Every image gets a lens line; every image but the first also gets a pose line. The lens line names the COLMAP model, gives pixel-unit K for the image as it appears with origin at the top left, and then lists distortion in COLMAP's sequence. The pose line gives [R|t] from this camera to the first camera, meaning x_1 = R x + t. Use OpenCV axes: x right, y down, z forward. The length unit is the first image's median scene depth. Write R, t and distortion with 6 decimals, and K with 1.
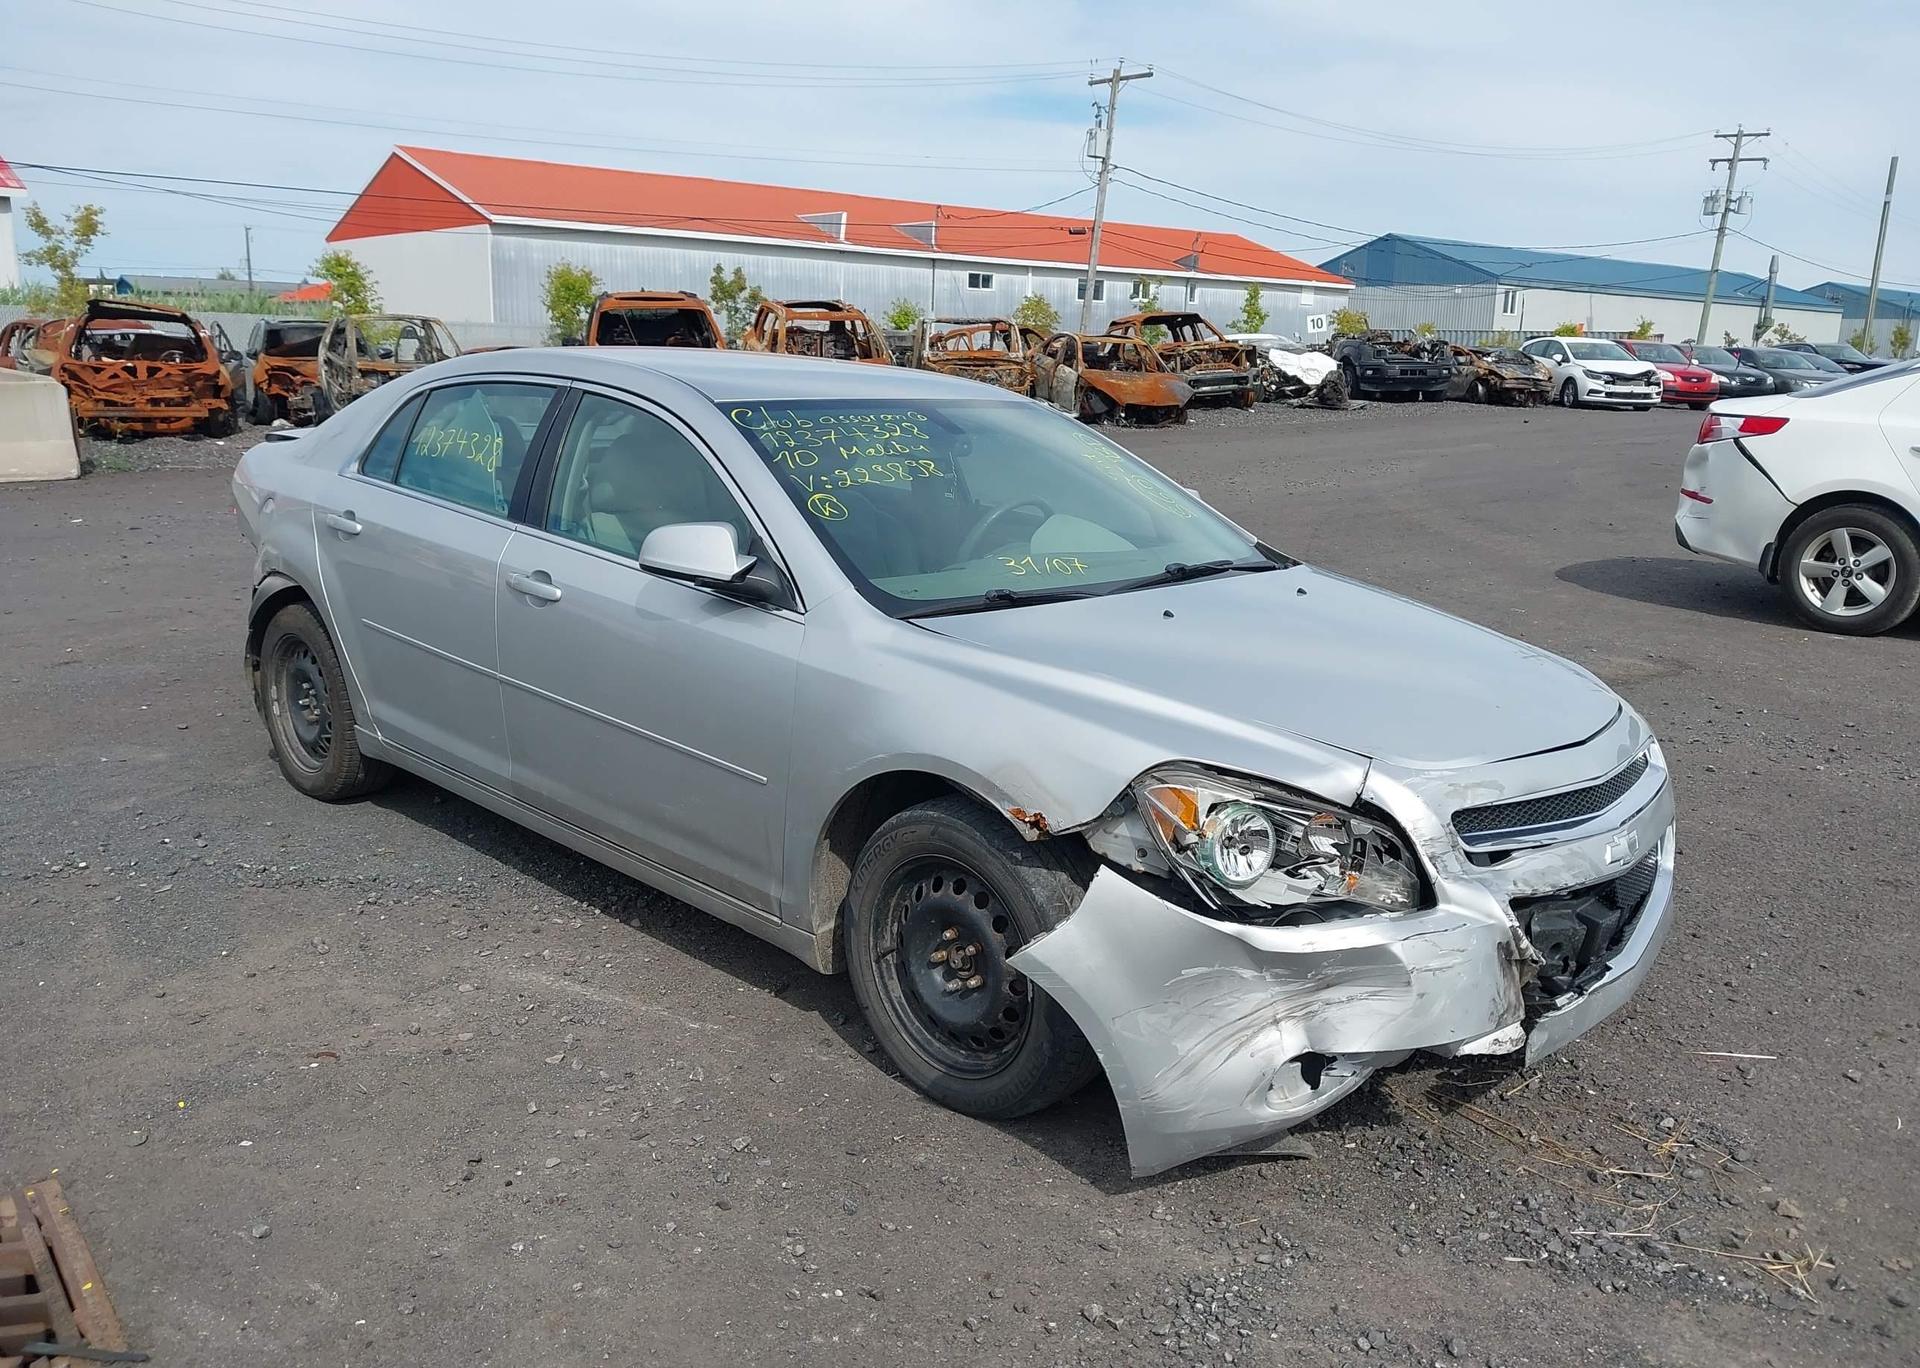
lens RADIAL K [[1506.9, 0, 965.8], [0, 1506.9, 747.4], [0, 0, 1]] dist [0.065918, -0.123988]
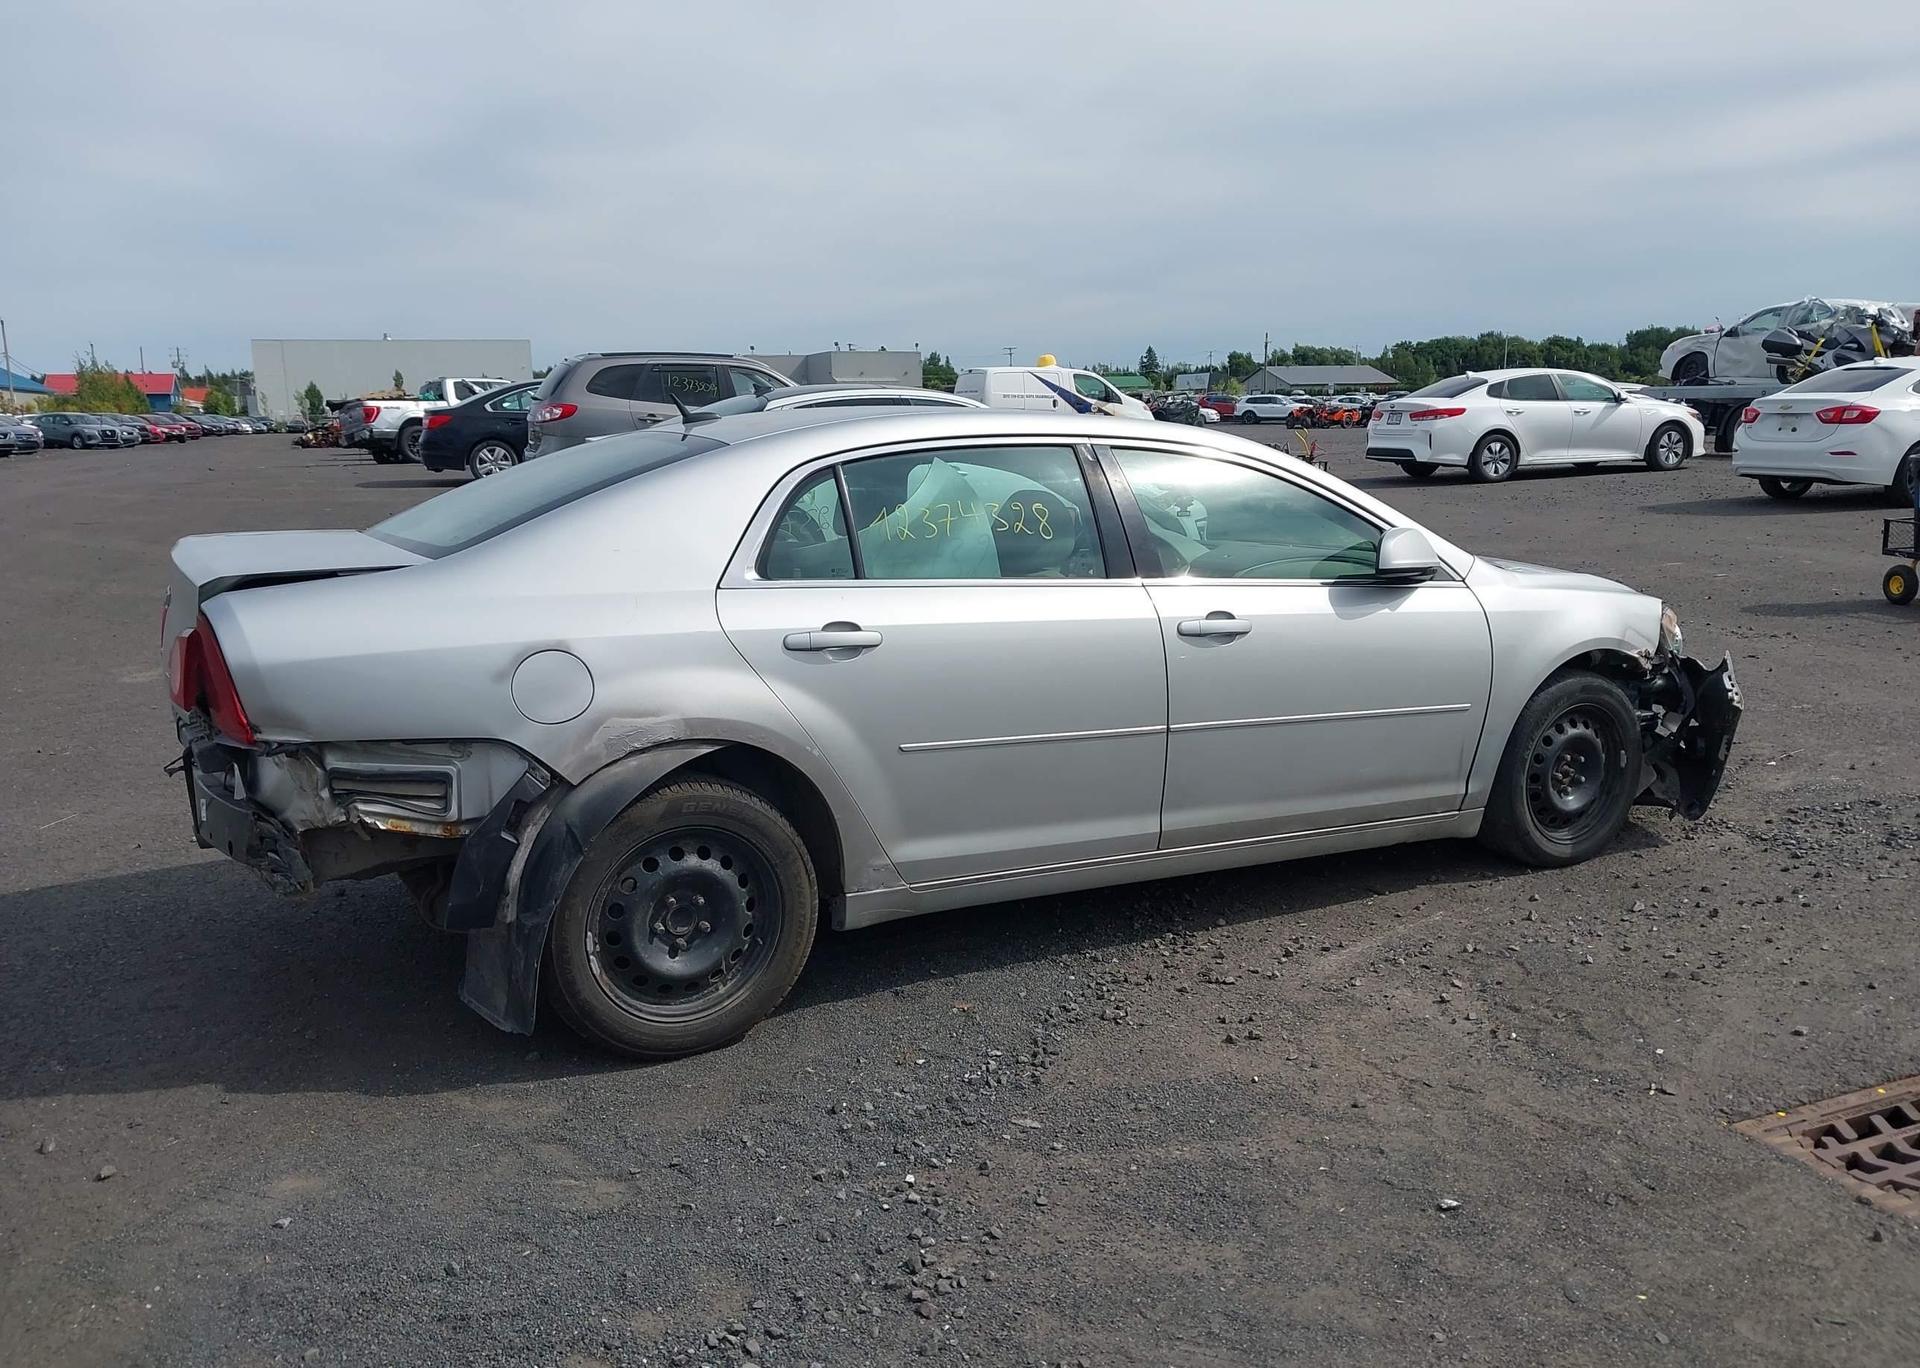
lens RADIAL K [[1528.2, 0, 972.4], [0, 1528.2, 703.6], [0, 0, 1]] dist [0.007555, -0.011630]
pose [[0.301237, -0.205372, 0.931171, -0.173225], [0.261356, 0.956917, 0.126501, -0.030342], [-0.917033, 0.205260, 0.341934, 0.104280]]
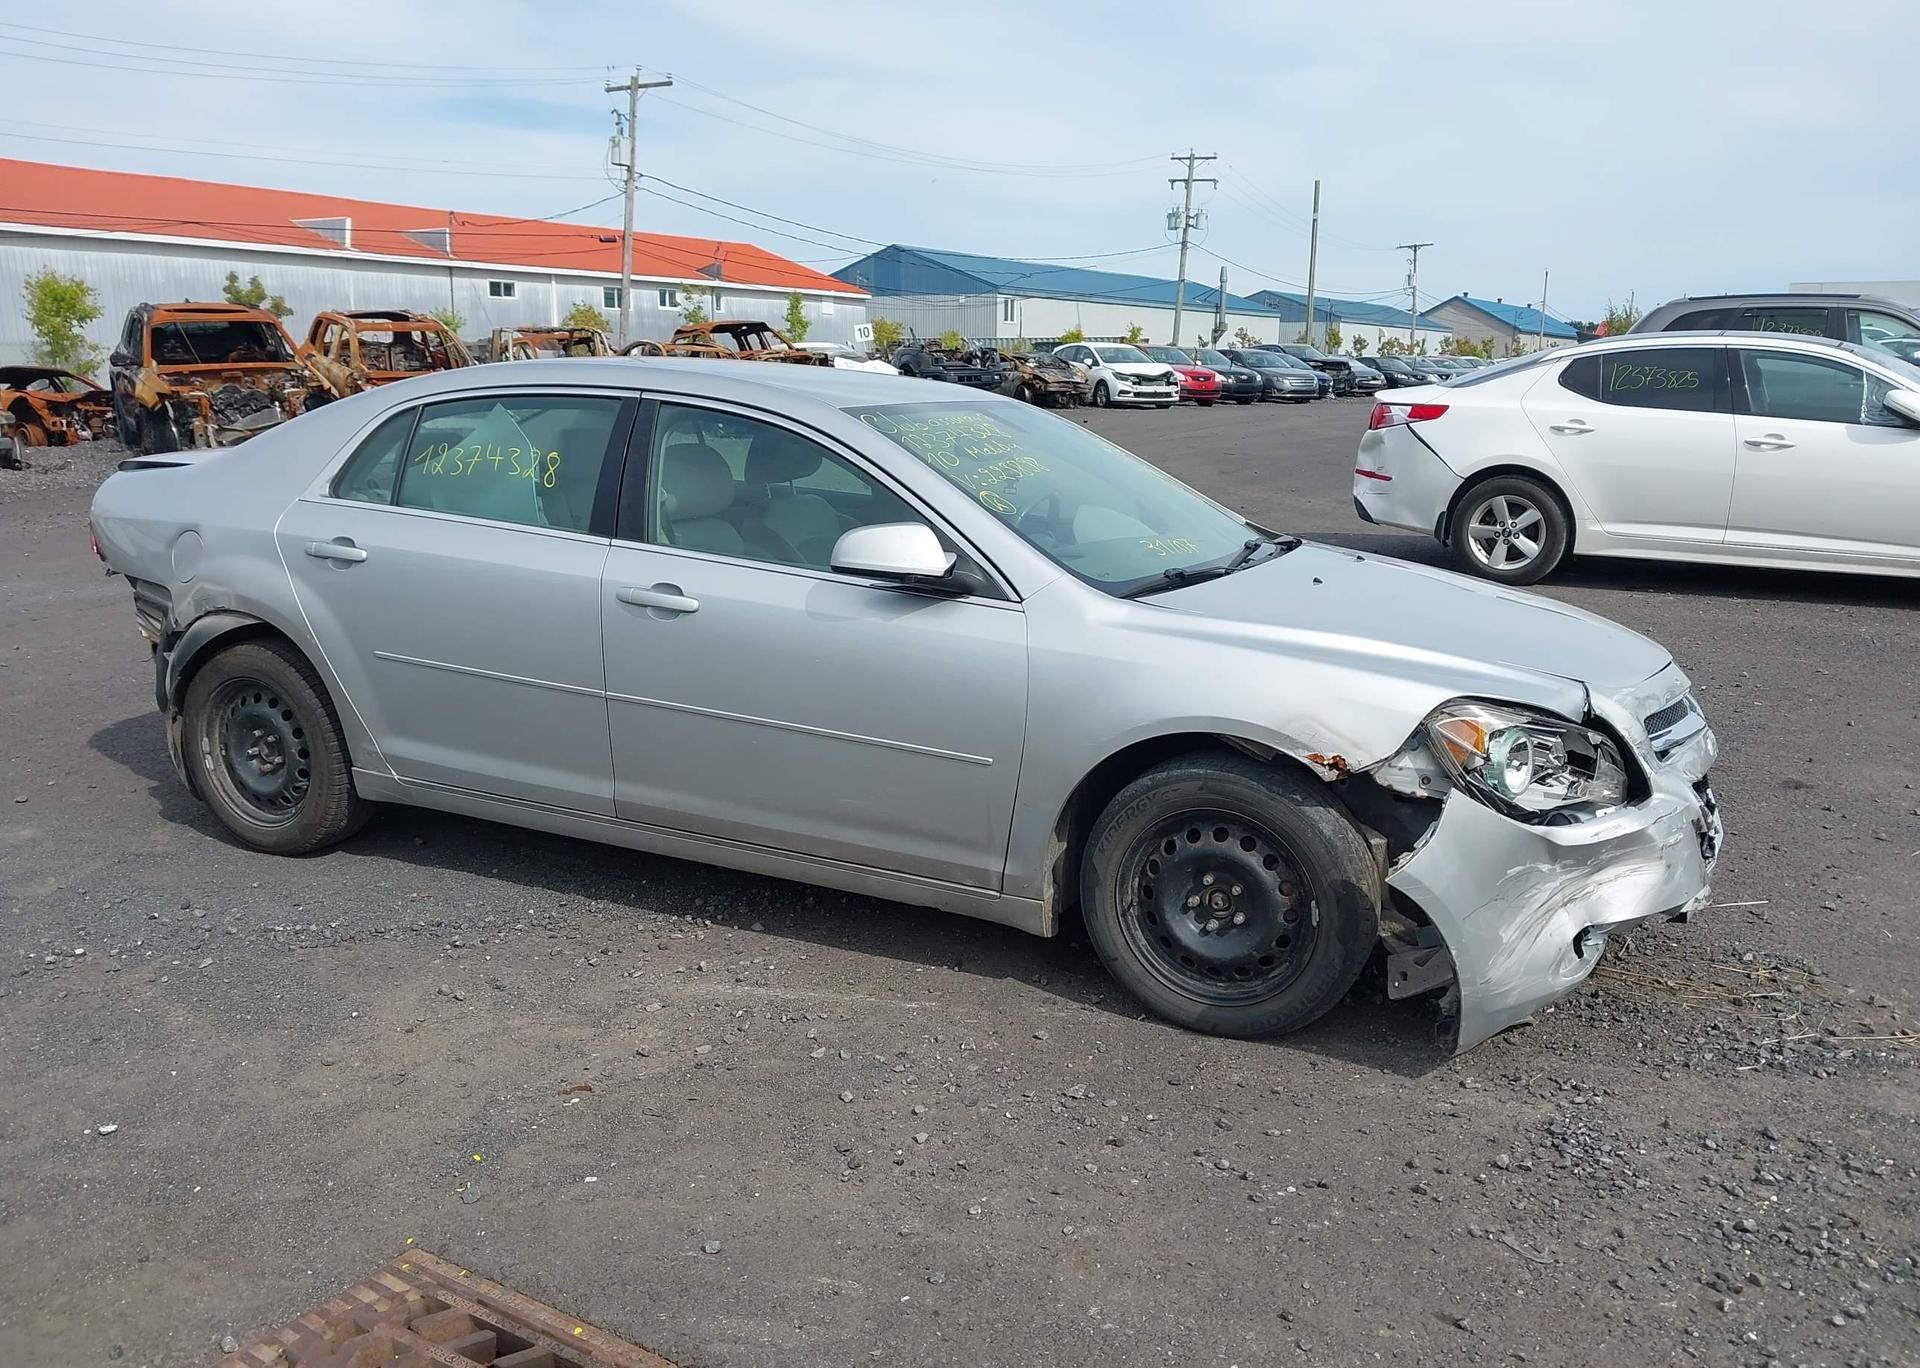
lens RADIAL K [[1506.9, 0, 965.8], [0, 1506.9, 747.4], [0, 0, 1]] dist [0.065918, -0.123988]
pose [[0.947930, -0.094276, 0.304206, -0.052434], [0.095984, 0.995339, 0.009368, 0.000023], [-0.303671, 0.020318, 0.952560, -0.000329]]
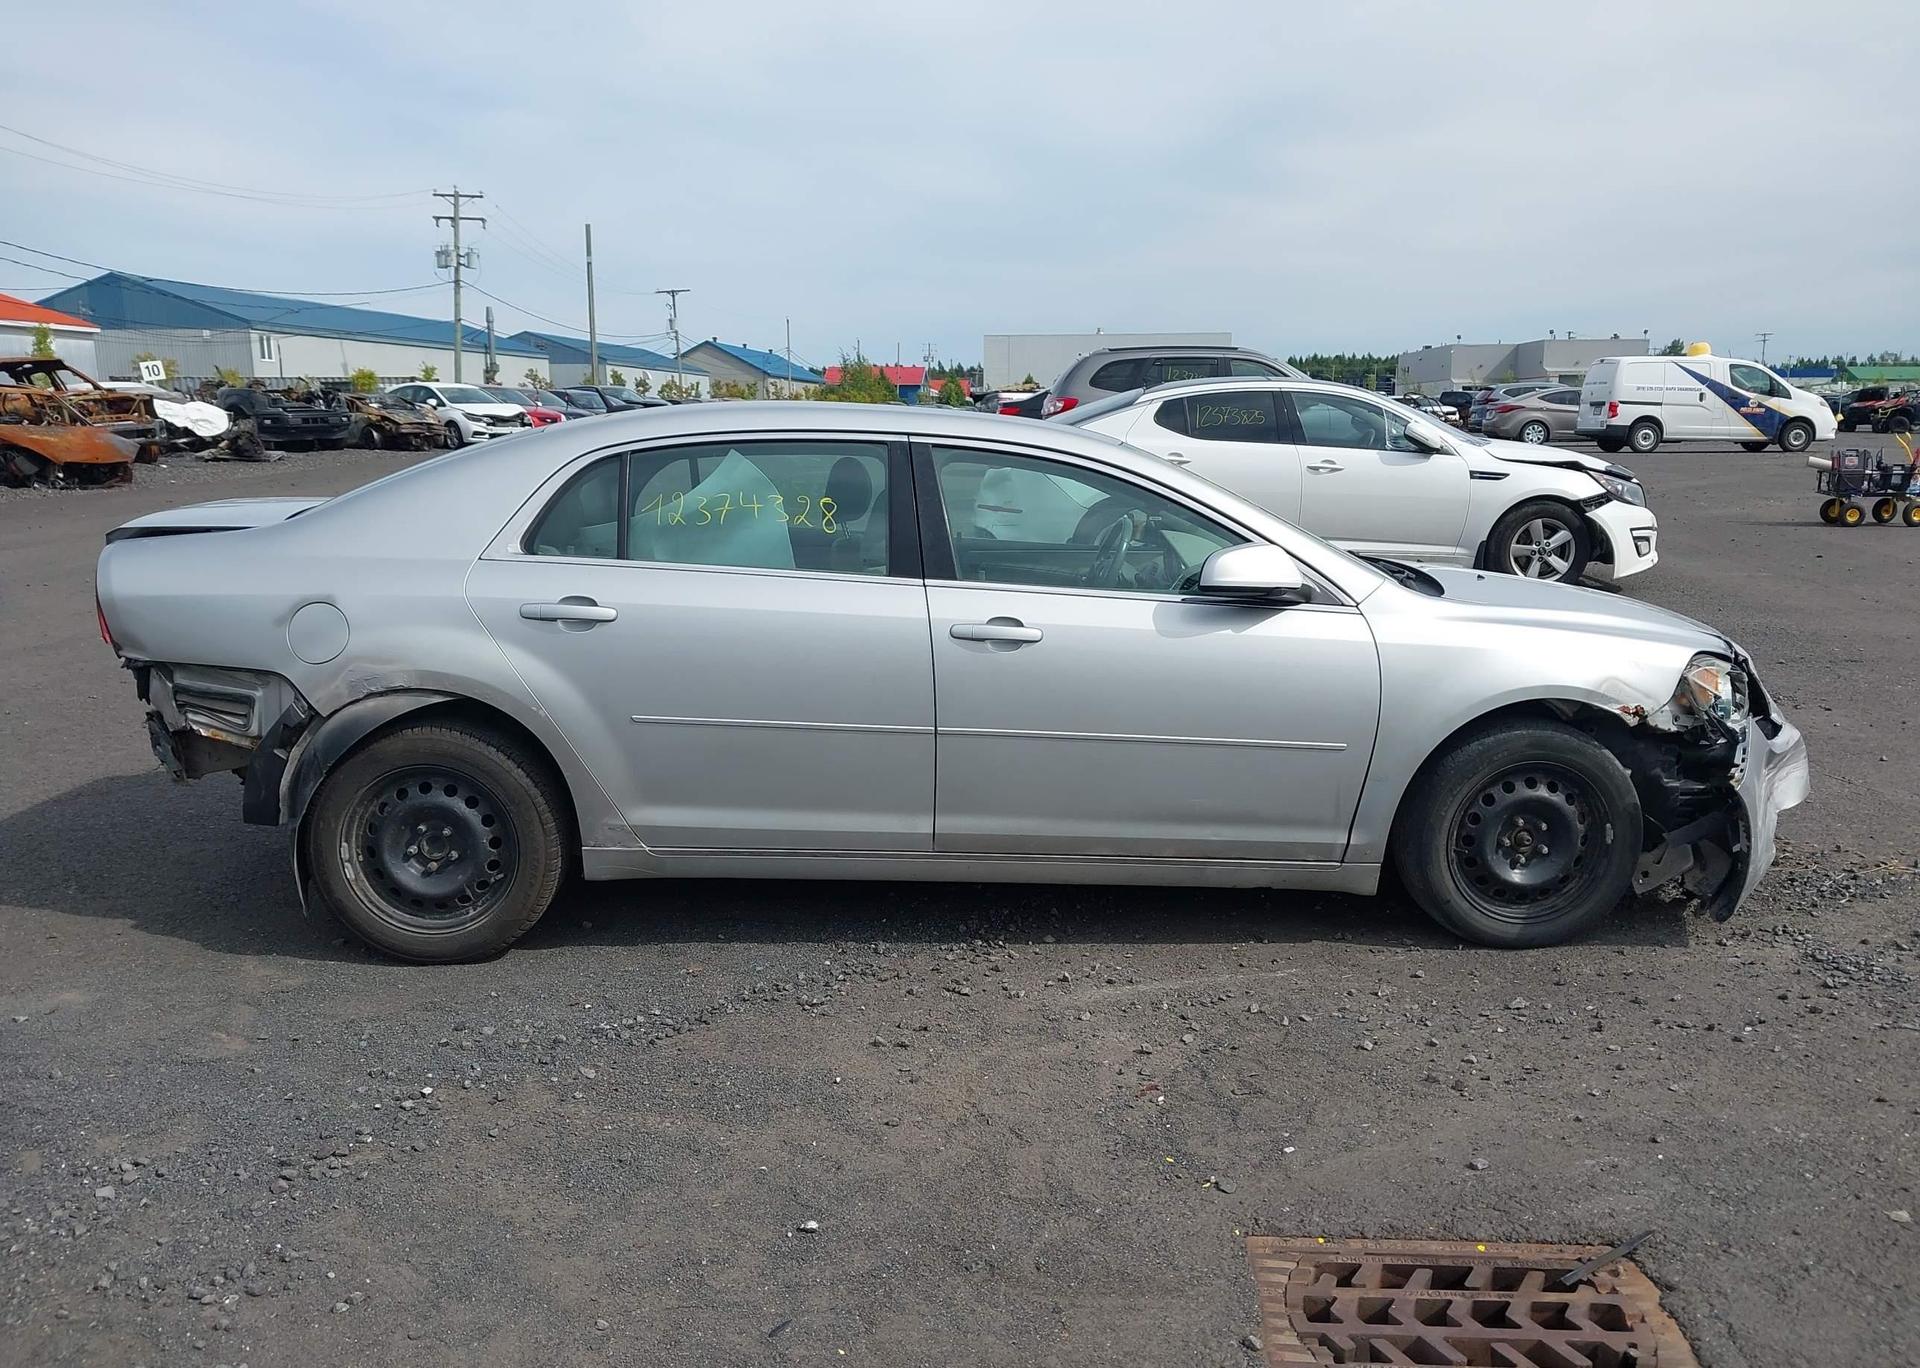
lens RADIAL K [[1528.2, 0, 972.4], [0, 1528.2, 703.6], [0, 0, 1]] dist [0.007555, -0.011630]
pose [[0.687823, -0.158769, 0.708302, -0.134630], [0.198385, 0.979753, 0.026967, -0.011722], [-0.698243, 0.121968, 0.705394, 0.037355]]
